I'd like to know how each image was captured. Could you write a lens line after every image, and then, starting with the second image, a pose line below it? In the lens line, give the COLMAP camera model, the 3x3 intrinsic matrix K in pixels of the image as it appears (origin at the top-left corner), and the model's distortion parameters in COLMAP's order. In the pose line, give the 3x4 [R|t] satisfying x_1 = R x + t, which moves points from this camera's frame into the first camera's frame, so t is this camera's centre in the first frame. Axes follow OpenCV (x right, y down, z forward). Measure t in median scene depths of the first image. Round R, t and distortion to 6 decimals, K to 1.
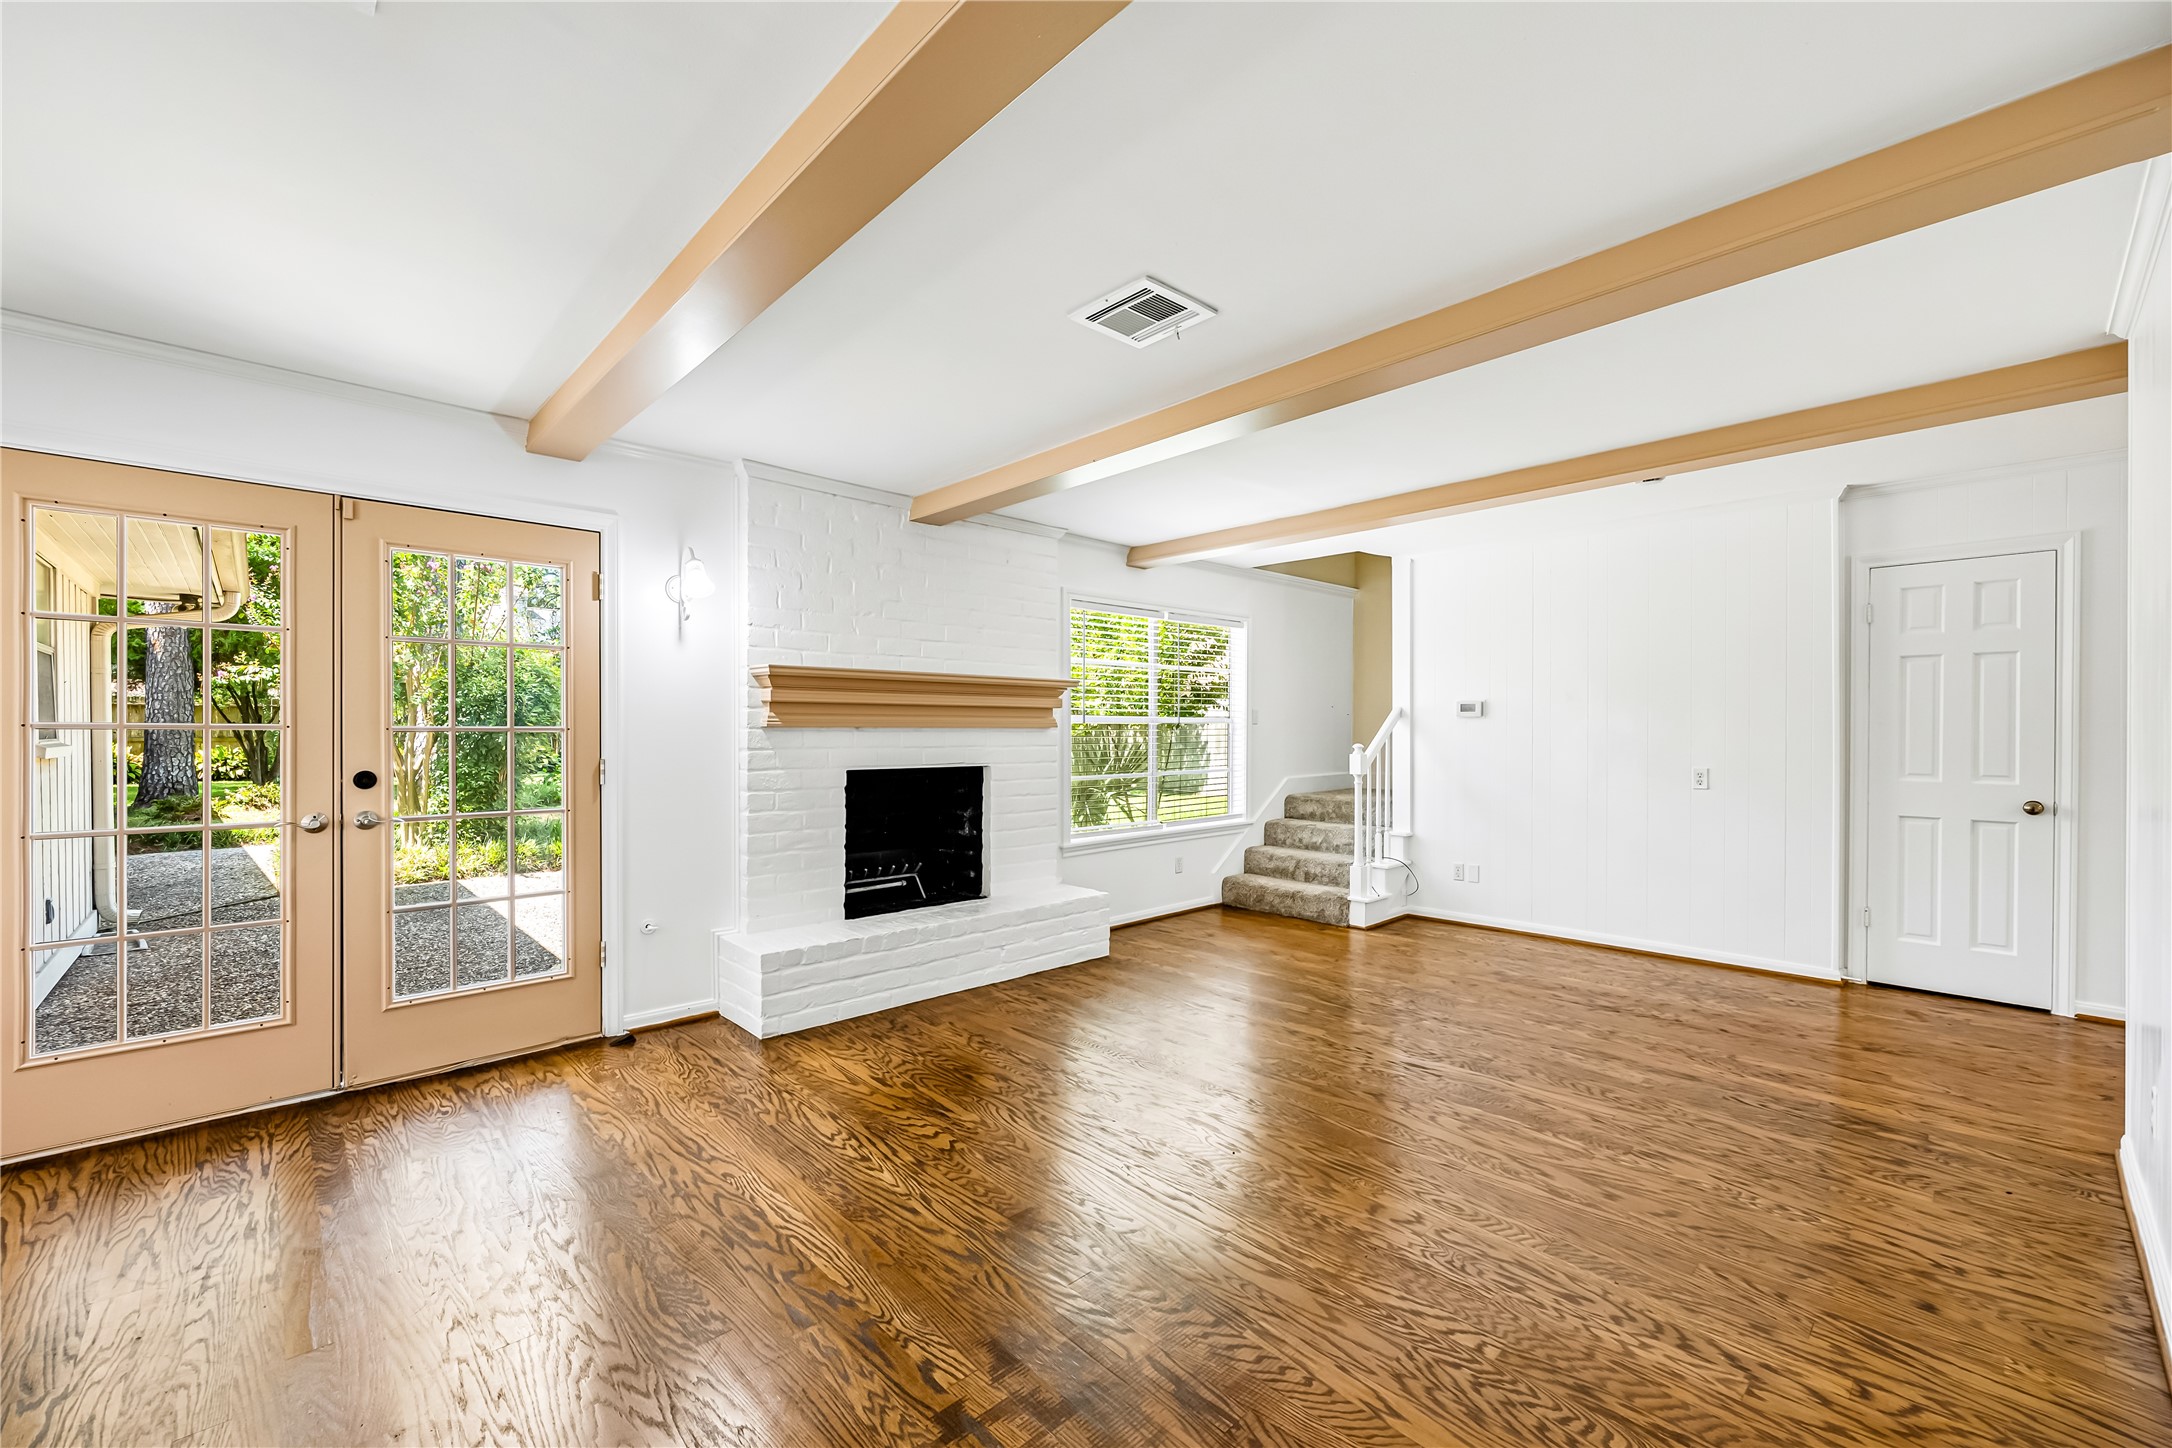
lens RADIAL K [[875.9, 0, 1079.9], [0, 875.9, 729.3], [0, 0, 1]] dist [-0.000832, -0.000448]
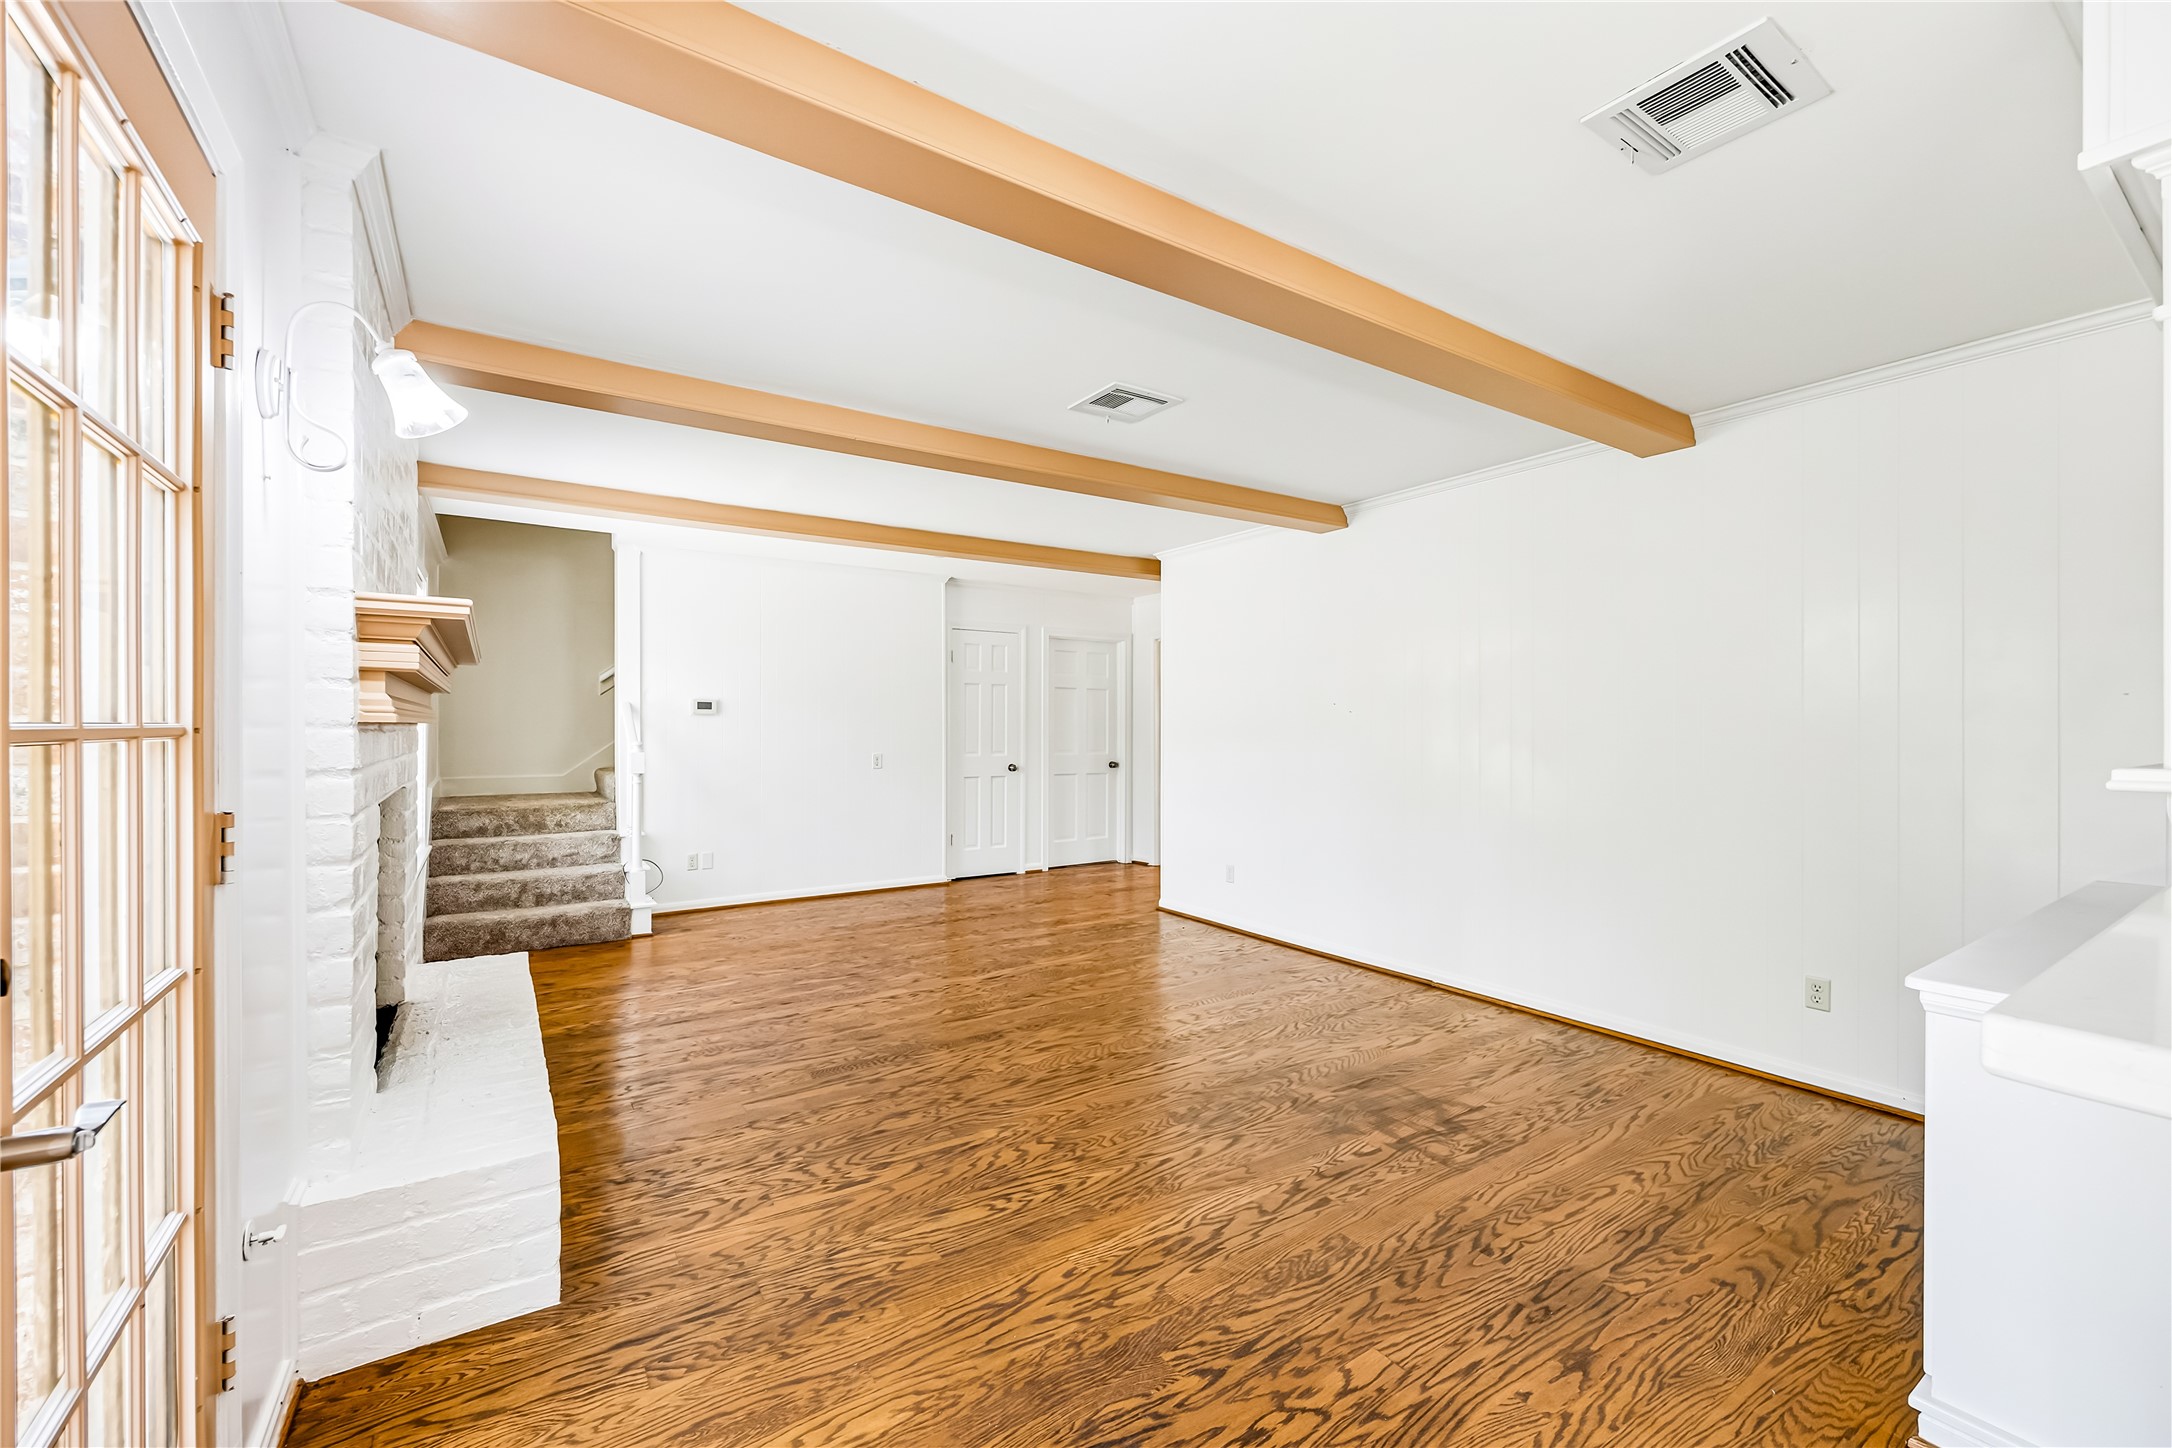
lens RADIAL K [[875.9, 0, 1078.8], [0, 875.9, 730.1], [0, 0, 1]] dist [-0.000832, -0.000448]
pose [[0.162203, -0.004031, 0.986749, -0.916006], [-0.003611, 0.999983, 0.004678, -0.001979], [-0.986751, -0.004321, 0.162185, 0.652978]]
